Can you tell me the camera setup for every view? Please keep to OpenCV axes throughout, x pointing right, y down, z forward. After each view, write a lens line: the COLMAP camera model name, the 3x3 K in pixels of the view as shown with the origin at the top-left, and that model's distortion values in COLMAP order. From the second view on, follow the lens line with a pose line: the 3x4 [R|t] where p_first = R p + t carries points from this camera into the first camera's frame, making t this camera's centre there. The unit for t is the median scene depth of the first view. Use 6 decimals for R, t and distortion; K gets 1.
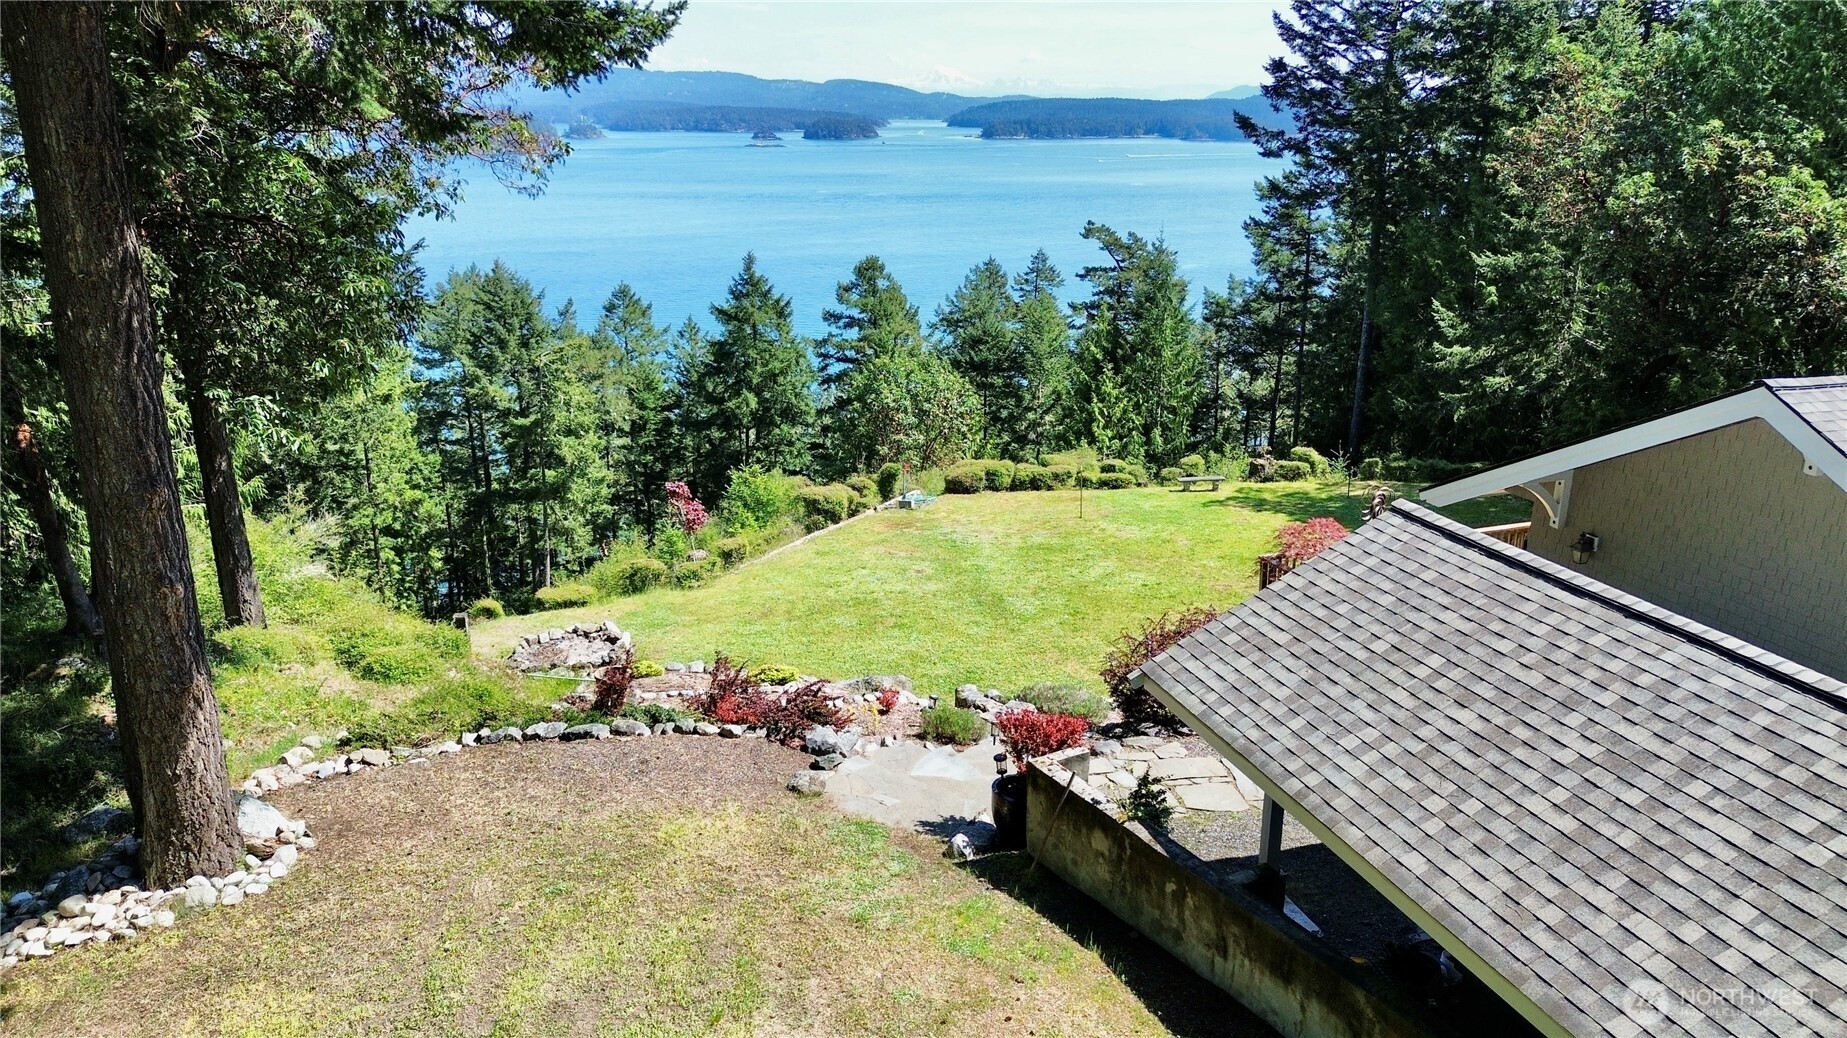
lens RADIAL K [[1287.9, 0, 927.8], [0, 1287.9, 522.8], [0, 0, 1]] dist [0.082789, -0.088663]
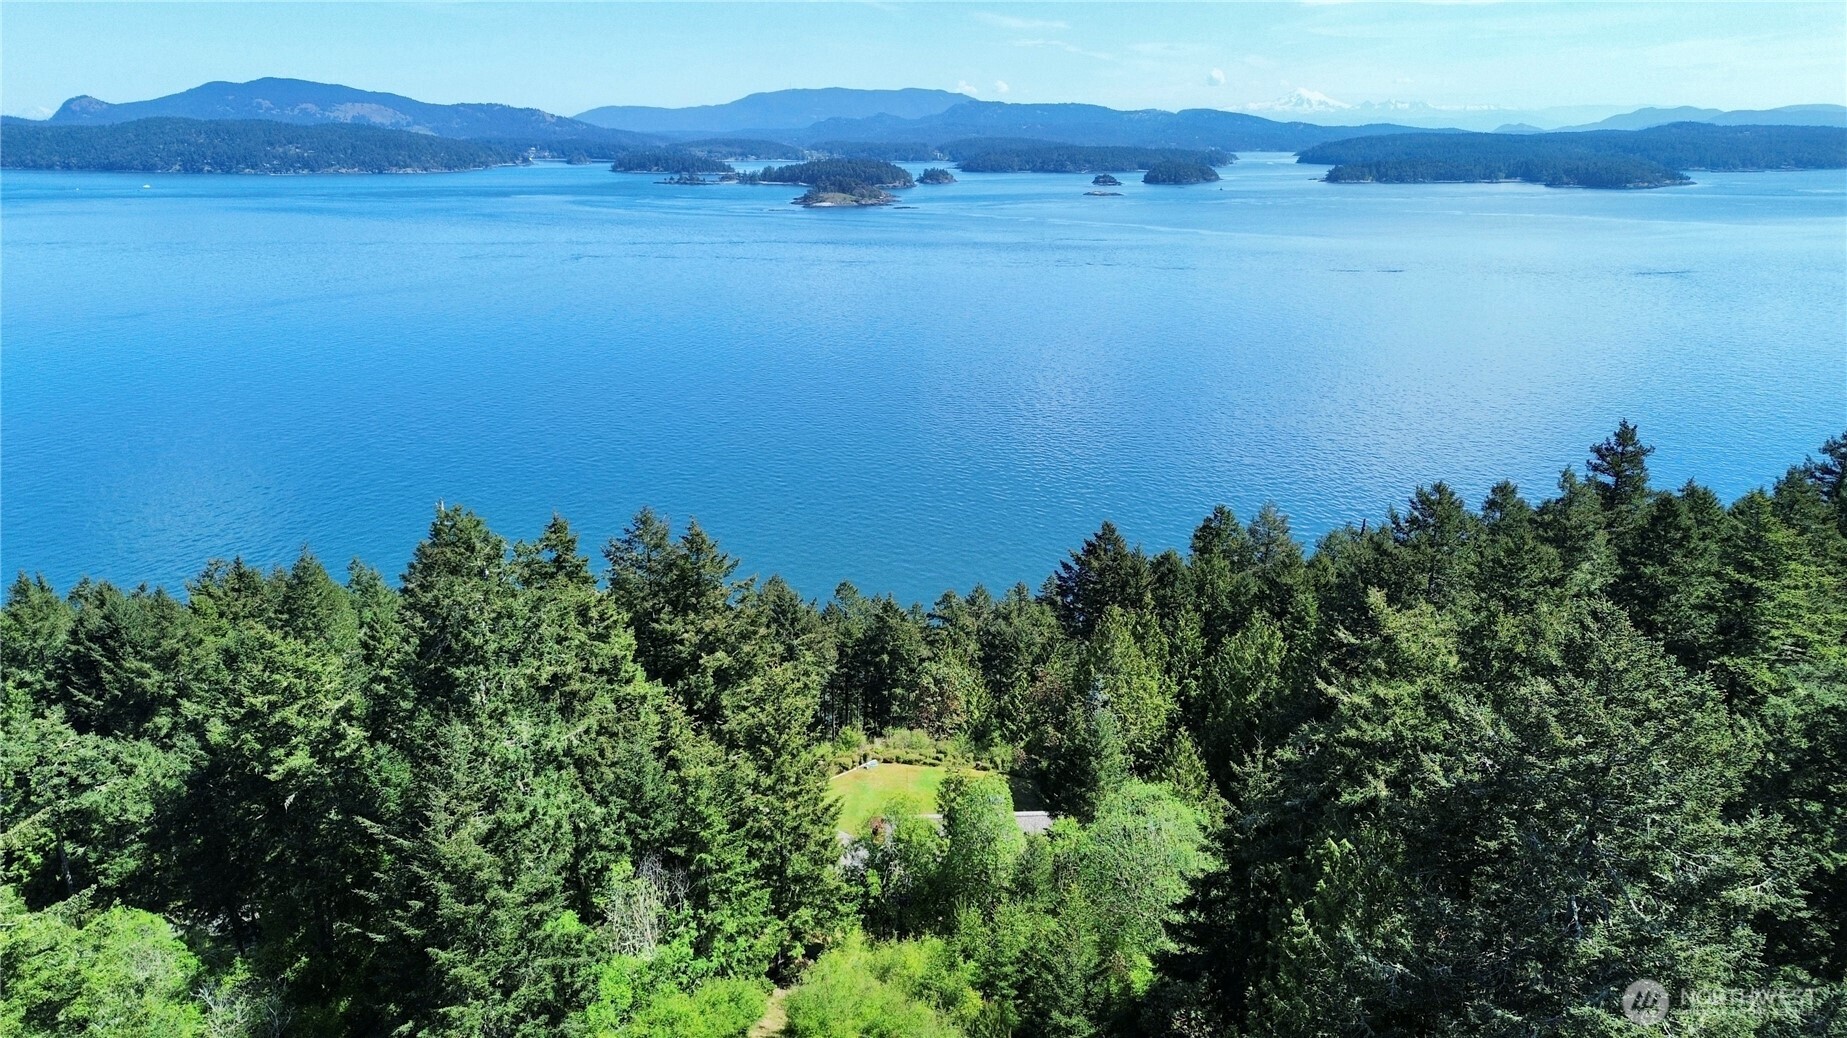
lens RADIAL K [[1287.9, 0, 927.8], [0, 1287.9, 522.8], [0, 0, 1]] dist [0.082789, -0.088663]
pose [[0.966593, 0.071909, -0.246024, 0.462890], [-0.076017, 0.997080, -0.007228, -0.320472], [0.244786, 0.025688, 0.969237, -1.165630]]
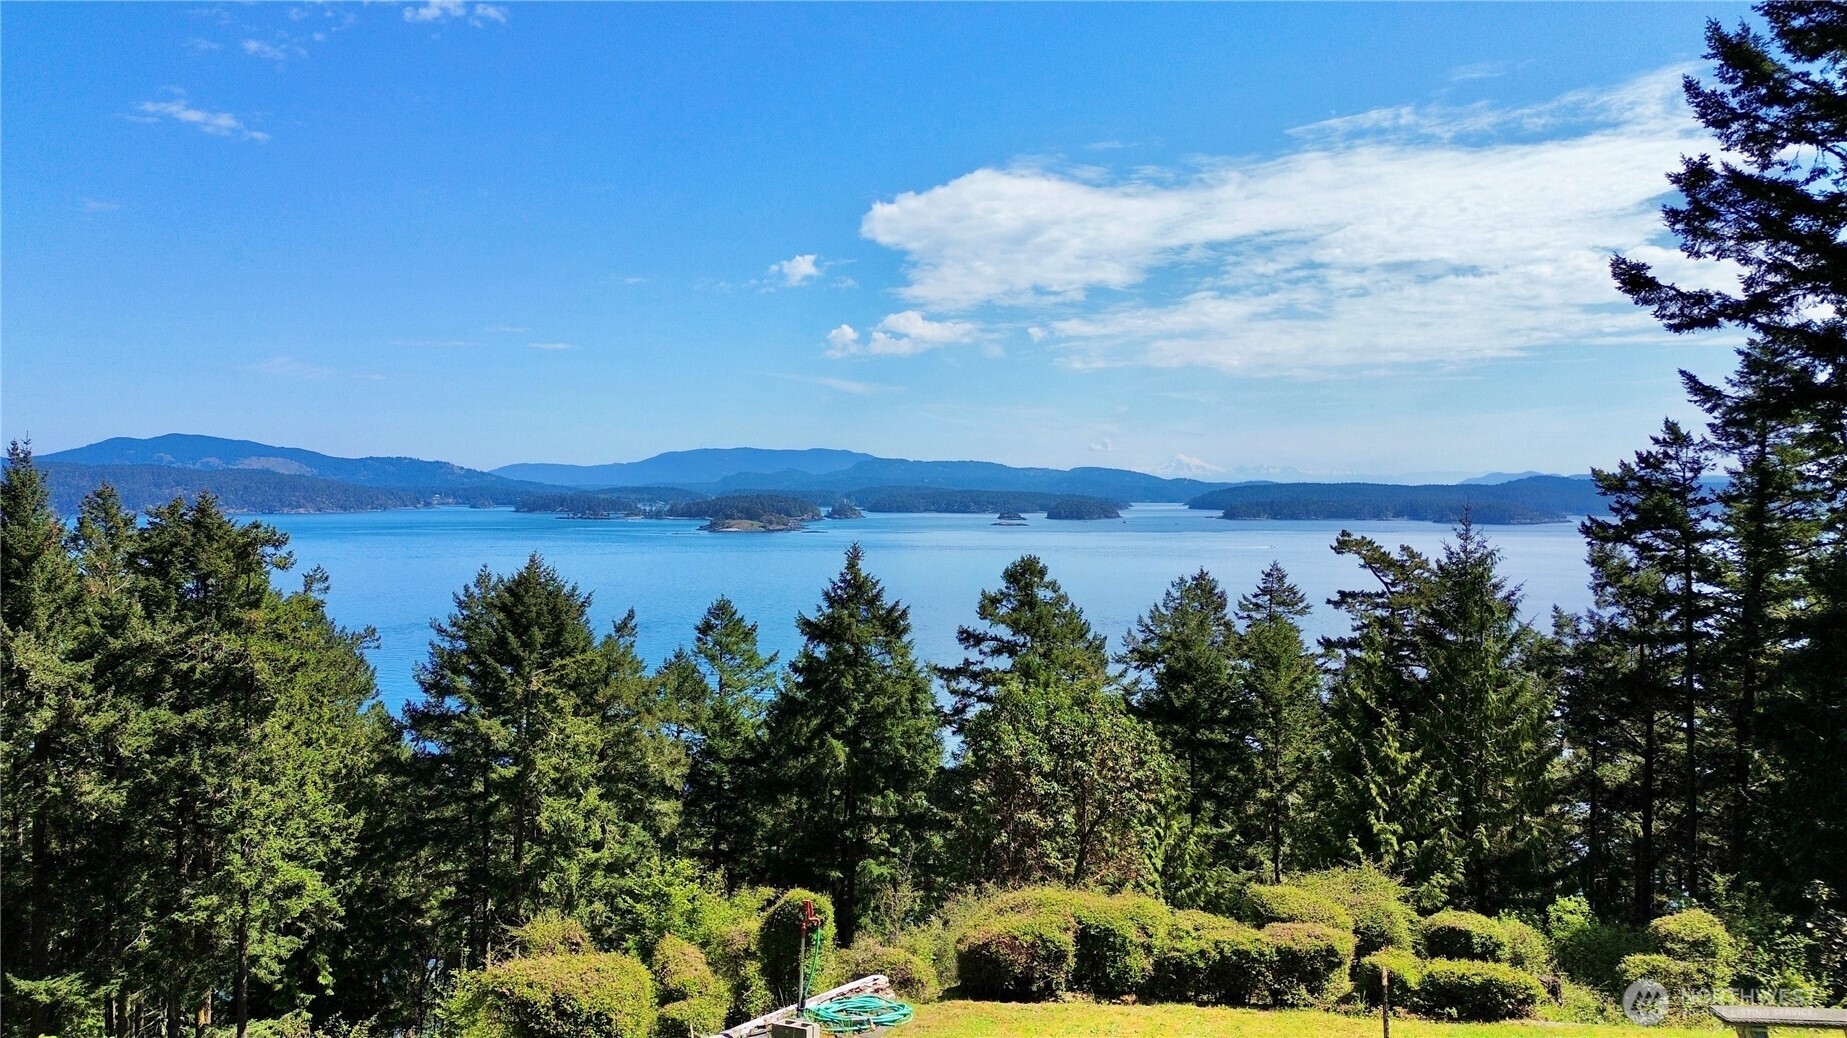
lens RADIAL K [[1283.6, 0, 926.7], [0, 1283.6, 511.7], [0, 0, 1]] dist [0.095657, -0.105139]
pose [[0.982611, 0.002983, -0.185652, 0.033547], [-0.056763, 0.956828, -0.285059, -0.022343], [0.176787, 0.290640, 0.940359, 0.308267]]
